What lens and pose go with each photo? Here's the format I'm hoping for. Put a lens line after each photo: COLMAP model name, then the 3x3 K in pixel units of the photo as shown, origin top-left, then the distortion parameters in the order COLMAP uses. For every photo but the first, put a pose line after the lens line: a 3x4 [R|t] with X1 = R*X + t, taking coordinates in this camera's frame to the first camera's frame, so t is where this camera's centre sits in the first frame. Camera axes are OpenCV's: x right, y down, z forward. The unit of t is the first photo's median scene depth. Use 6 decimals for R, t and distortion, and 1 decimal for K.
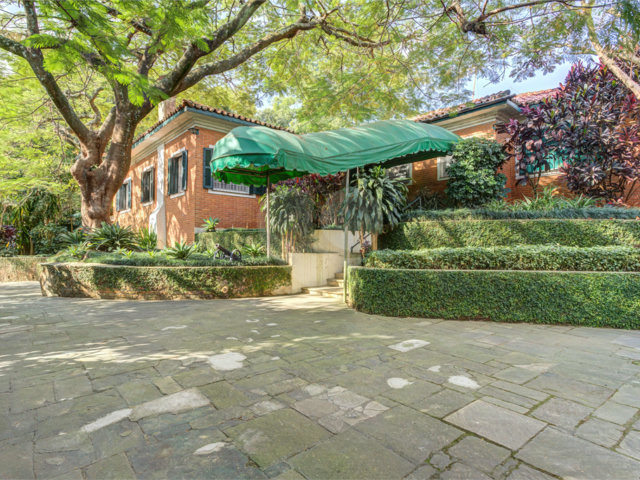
lens RADIAL K [[383.5, 0, 303.0], [0, 383.5, 230.9], [0, 0, 1]] dist [0.019928, 0.003903]
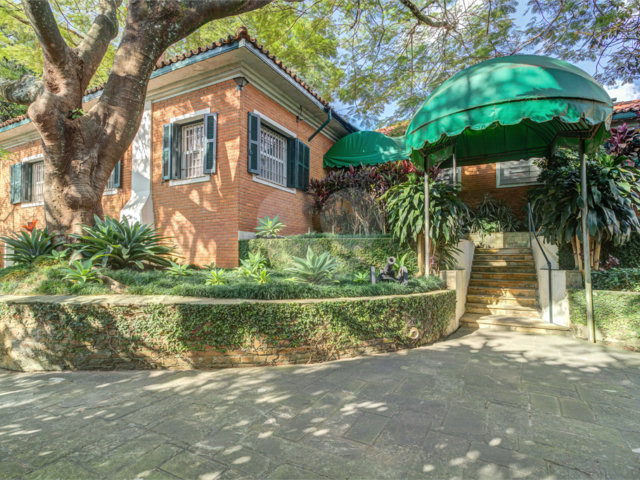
lens RADIAL K [[374.1, 0, 318.9], [0, 374.1, 245.2], [0, 0, 1]] dist [0.017627, 0.000873]
pose [[0.926795, 0.016435, 0.375208, -0.495747], [-0.018998, 0.999815, 0.003134, 0.013124], [-0.375087, -0.010033, 0.926935, 0.449435]]
